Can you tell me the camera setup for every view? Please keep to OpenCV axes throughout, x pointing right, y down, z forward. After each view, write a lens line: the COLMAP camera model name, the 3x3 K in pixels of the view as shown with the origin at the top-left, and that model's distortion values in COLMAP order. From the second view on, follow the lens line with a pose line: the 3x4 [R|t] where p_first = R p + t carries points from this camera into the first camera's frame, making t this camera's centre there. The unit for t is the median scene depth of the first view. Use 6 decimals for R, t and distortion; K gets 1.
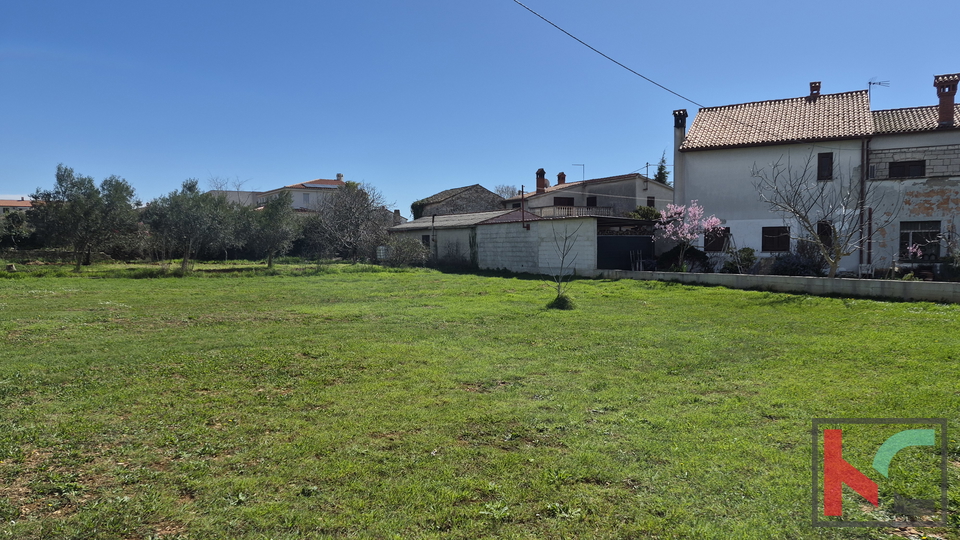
lens RADIAL K [[691.4, 0, 485.8], [0, 691.4, 267.6], [0, 0, 1]] dist [0.062460, -0.008832]
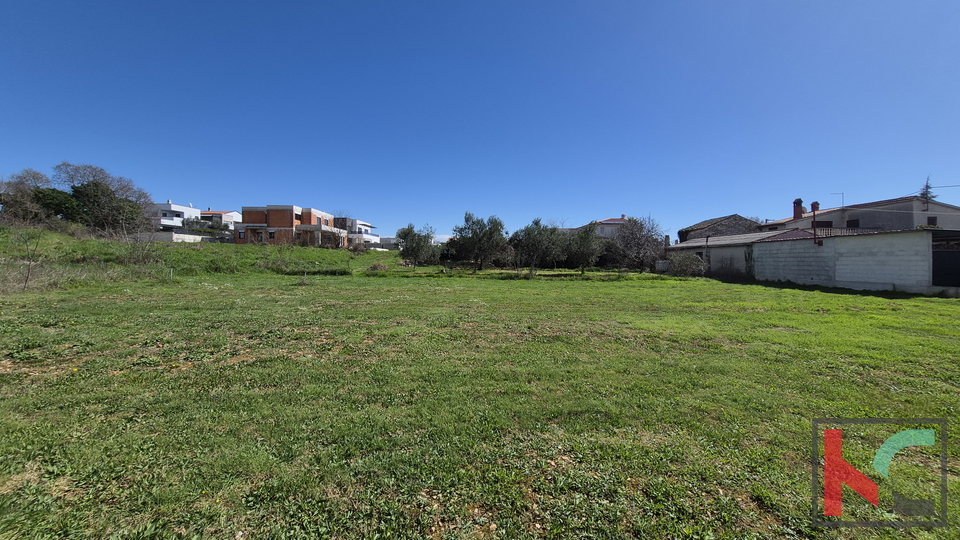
lens RADIAL K [[378.7, 0, 487.2], [0, 378.7, 263.0], [0, 0, 1]] dist [-0.004380, -0.000388]
pose [[0.863327, 0.010883, -0.504527, -0.081770], [-0.023408, 0.999555, -0.018493, -0.003919], [0.504101, 0.027775, 0.863198, 0.201917]]
